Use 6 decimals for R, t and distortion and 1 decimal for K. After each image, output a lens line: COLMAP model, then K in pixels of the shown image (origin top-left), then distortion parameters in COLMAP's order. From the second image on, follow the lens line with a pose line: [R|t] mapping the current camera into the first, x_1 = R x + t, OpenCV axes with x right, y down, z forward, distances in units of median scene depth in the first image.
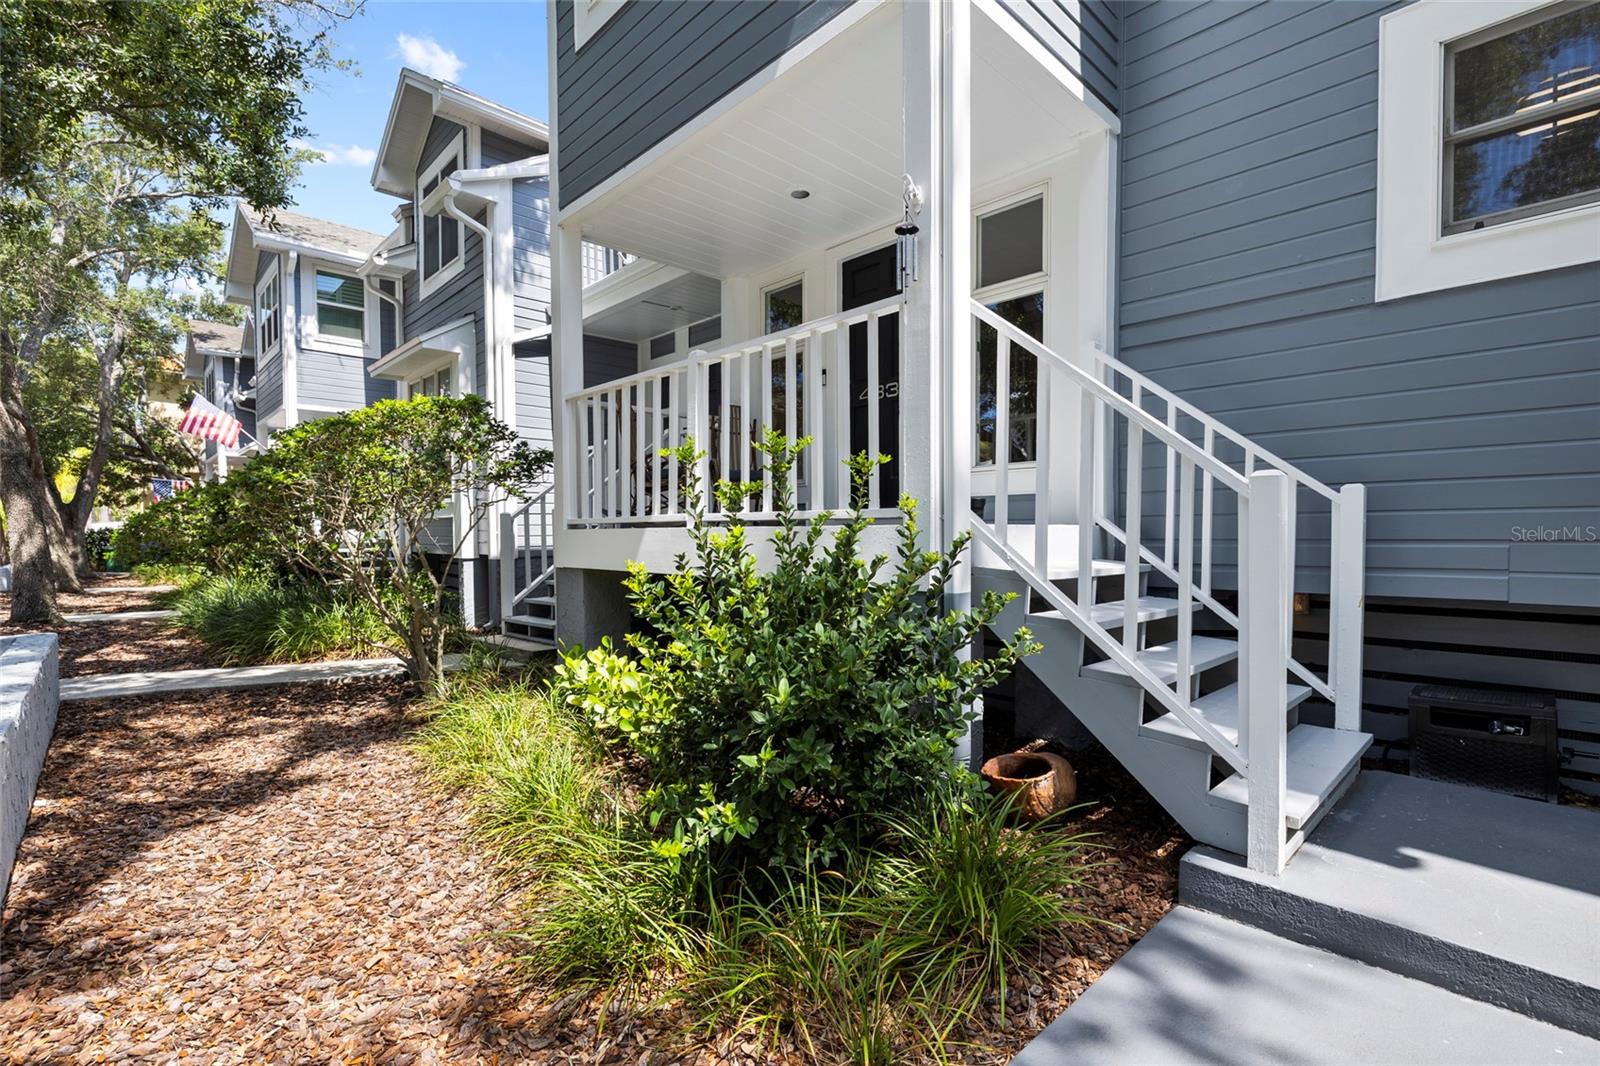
lens RADIAL K [[722.0, 0, 799.7], [0, 722.0, 553.0], [0, 0, 1]] dist [-0.001830, -0.000649]
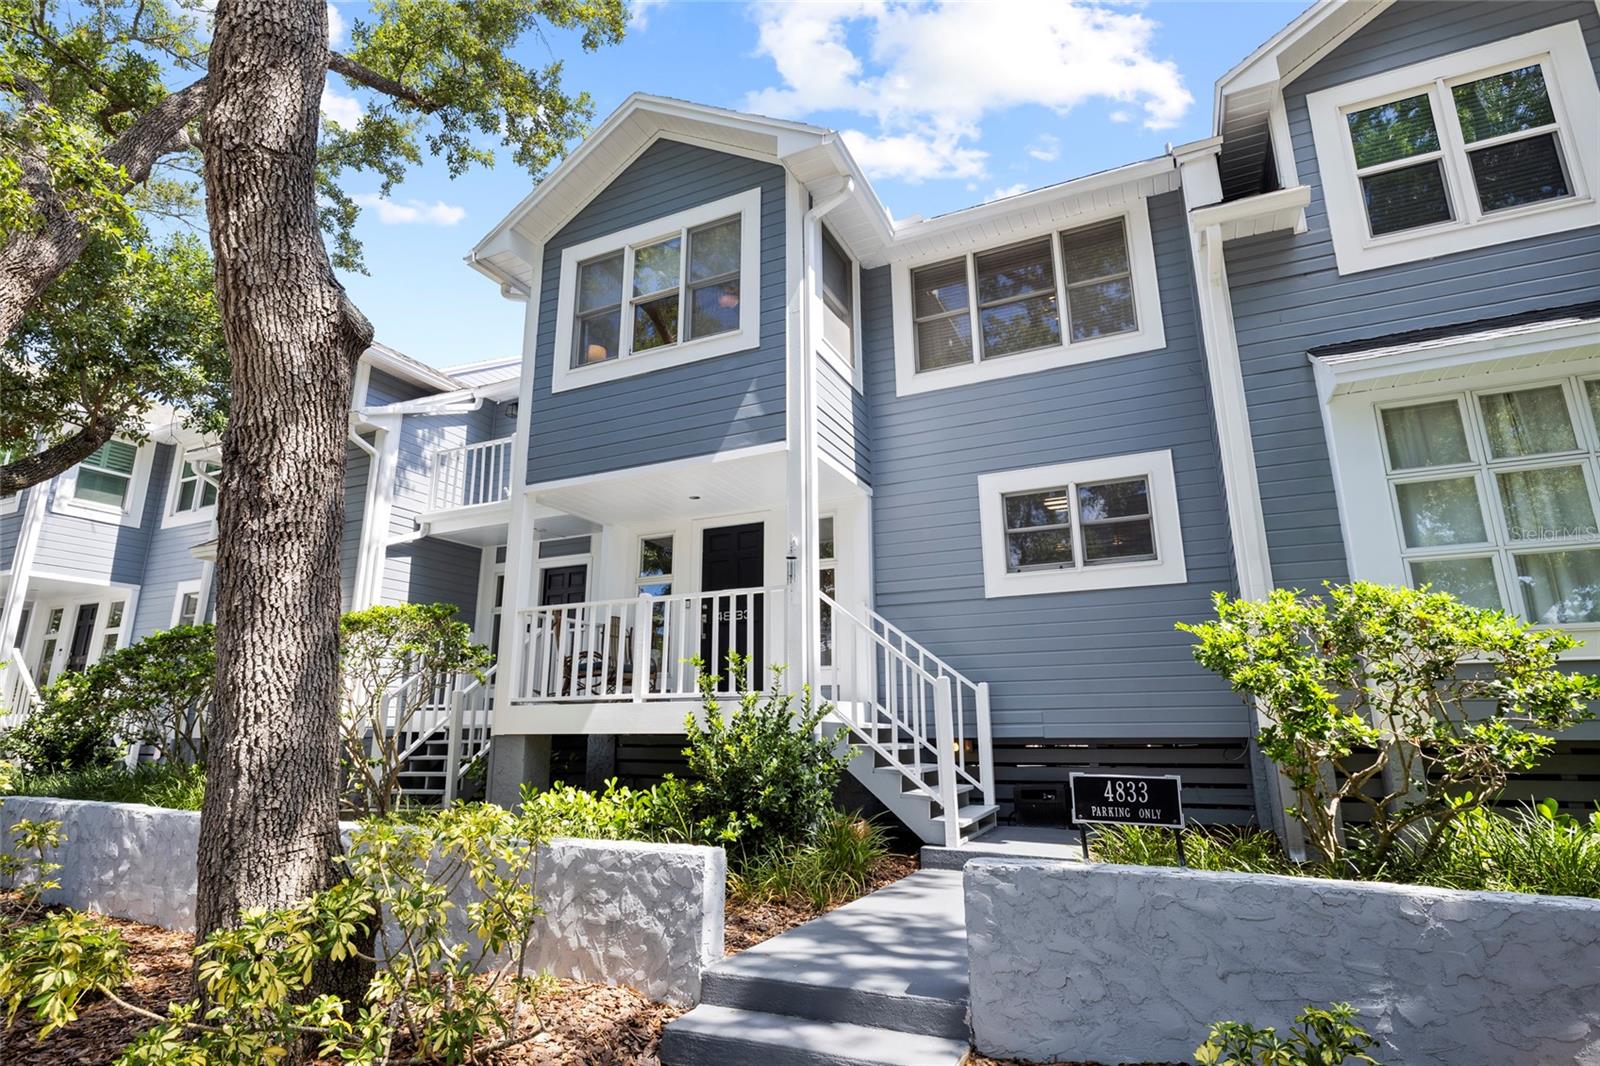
lens RADIAL K [[794.5, 0, 800.0], [0, 794.5, 533.0], [0, 0, 1]] dist [0.003320, 0.000499]
pose [[0.930627, 0.083410, 0.356337, -0.526022], [0.012221, 0.966055, -0.258048, 0.065912], [-0.365765, 0.244501, 0.898018, -0.884348]]
